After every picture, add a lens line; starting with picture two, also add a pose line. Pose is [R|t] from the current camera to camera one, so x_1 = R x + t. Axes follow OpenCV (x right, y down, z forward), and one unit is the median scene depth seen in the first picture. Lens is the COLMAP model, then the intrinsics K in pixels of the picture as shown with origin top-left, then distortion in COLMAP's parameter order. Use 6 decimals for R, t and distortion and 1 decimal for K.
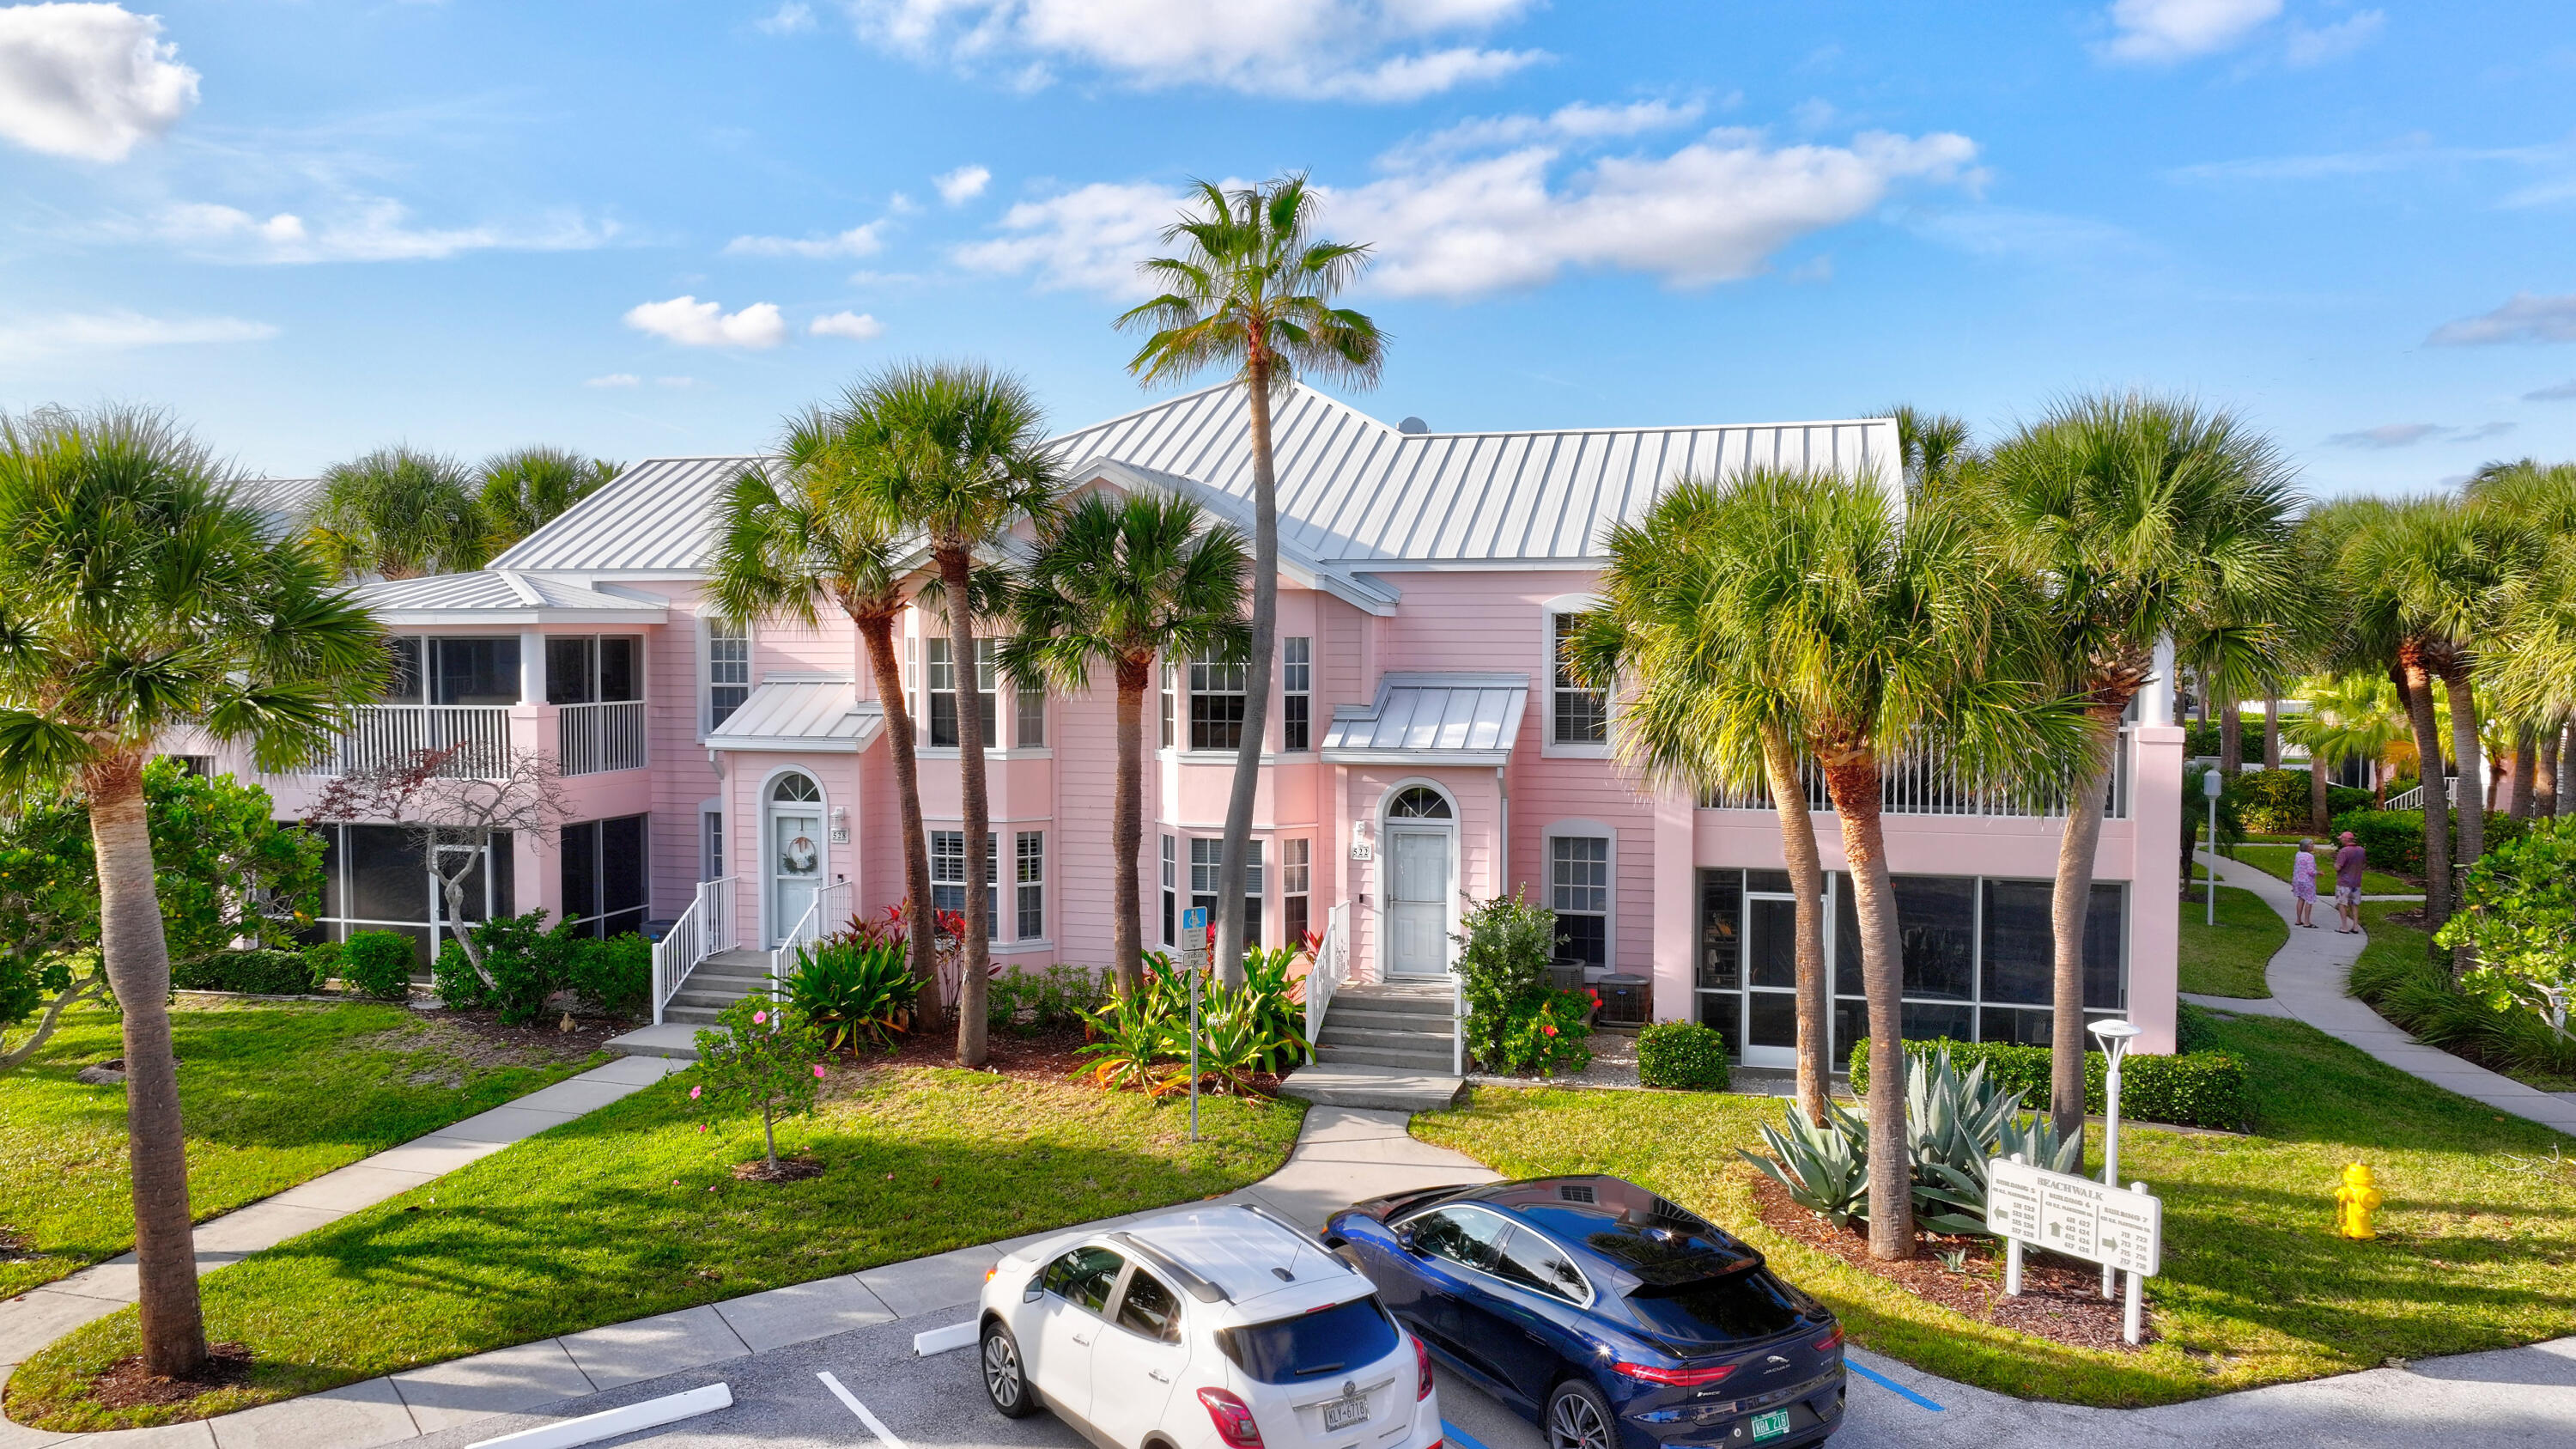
lens RADIAL K [[1817.4, 0, 1288.0], [0, 1817.4, 724.5], [0, 0, 1]] dist [-0.000786, 0.015713]
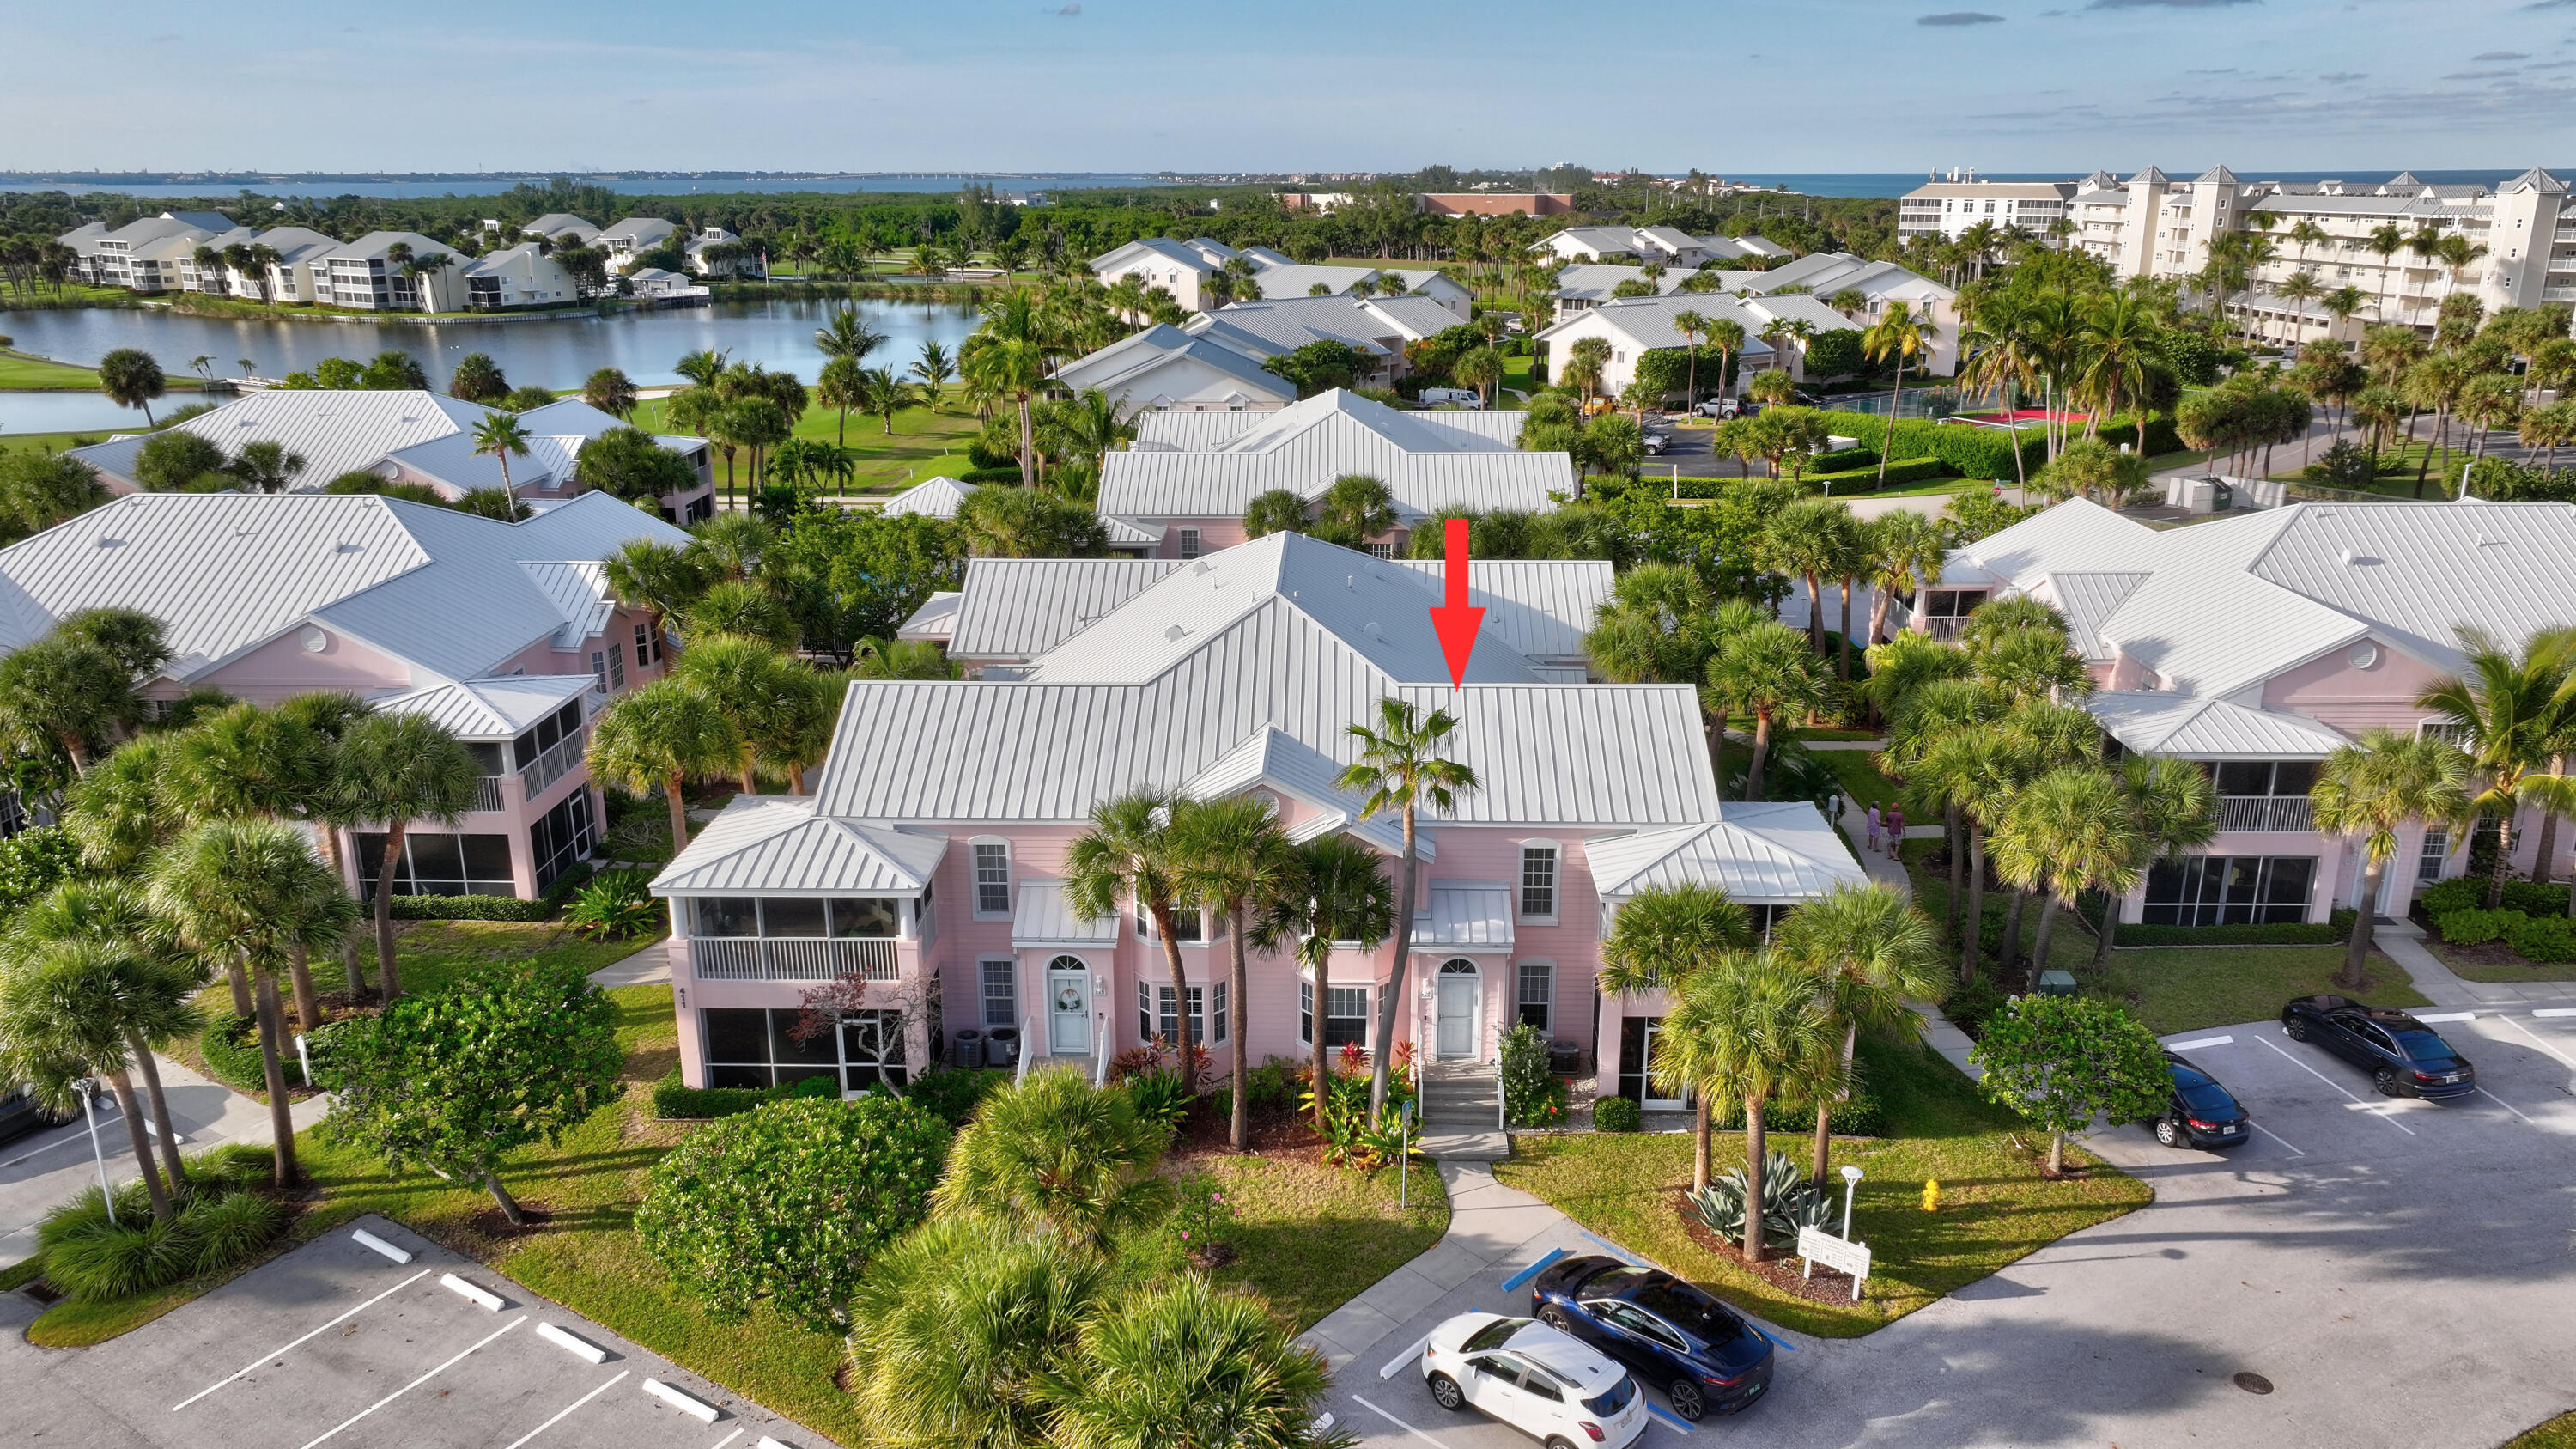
lens RADIAL K [[1817.4, 0, 1288.0], [0, 1817.4, 724.5], [0, 0, 1]] dist [-0.000786, 0.015713]
pose [[0.970600, -0.074738, 0.228802, -0.537609], [0.016063, 0.968565, 0.248242, -0.707454], [-0.240163, -0.237269, 0.941289, -0.651205]]
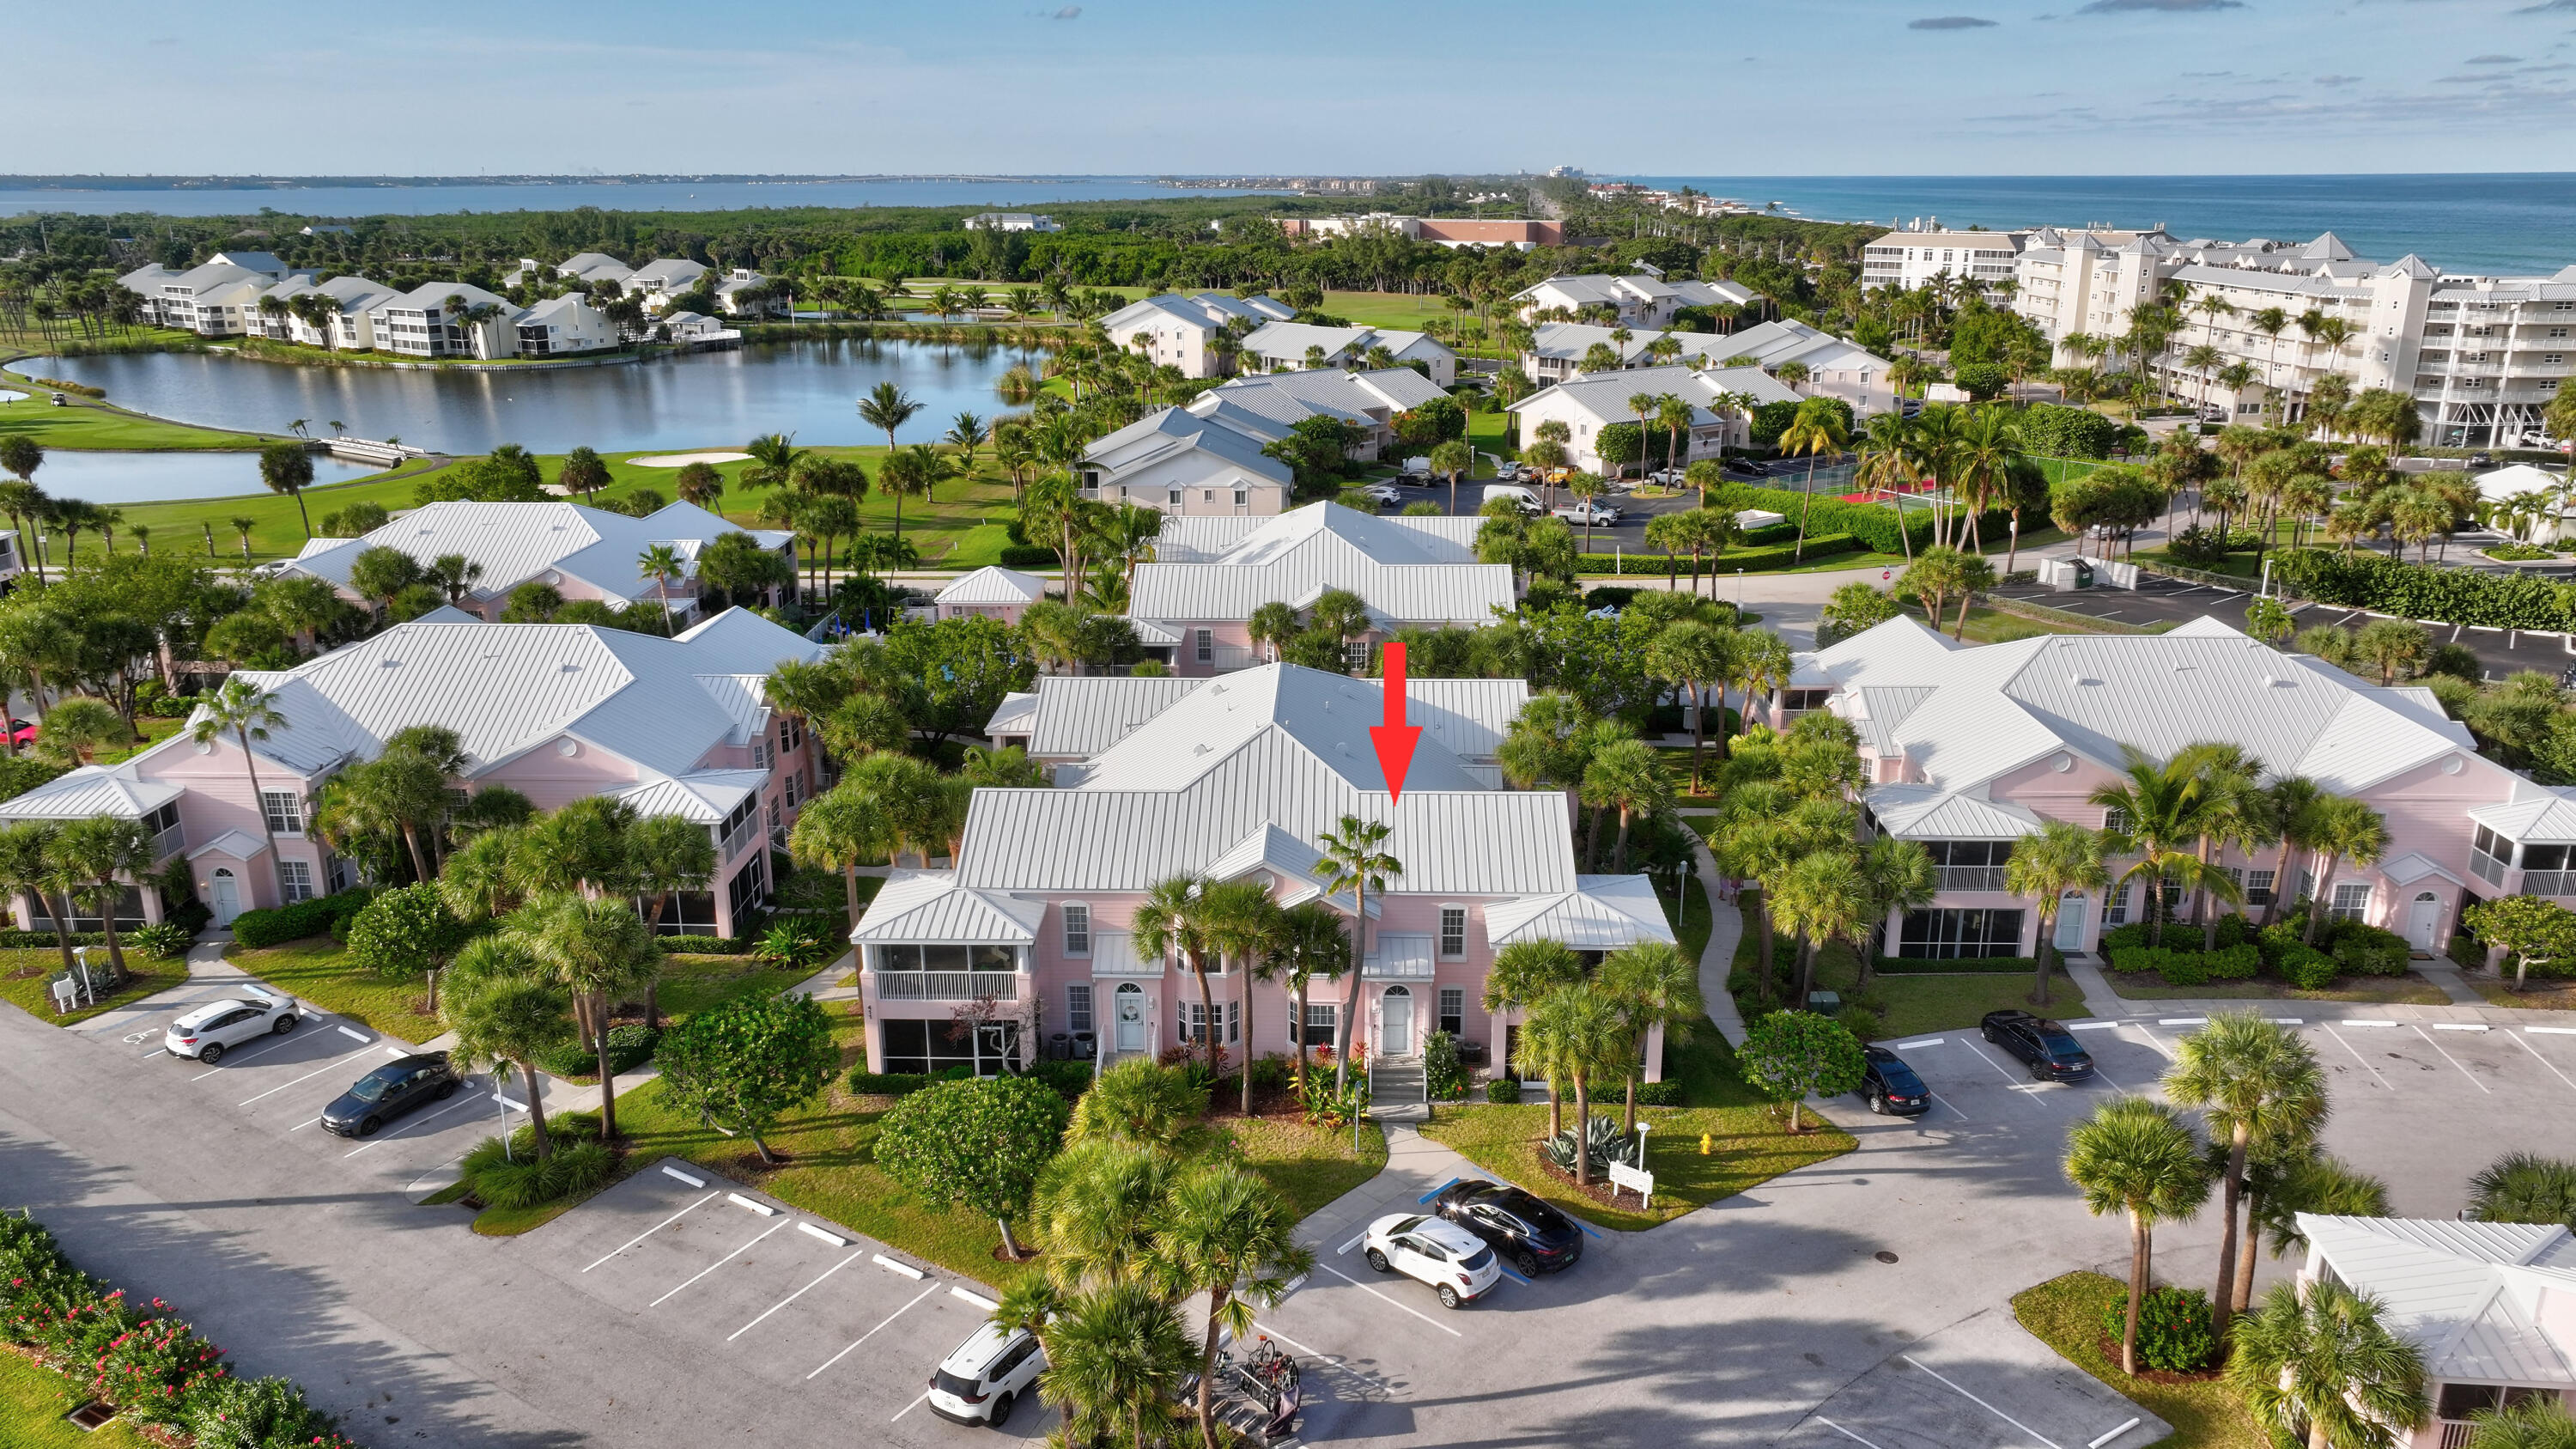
lens RADIAL K [[1817.4, 0, 1288.0], [0, 1817.4, 724.5], [0, 0, 1]] dist [-0.000786, 0.015713]
pose [[0.970568, -0.074157, 0.229126, -0.725932], [0.015539, 0.968711, 0.247704, -1.090816], [-0.240326, -0.236853, 0.941352, -1.482830]]
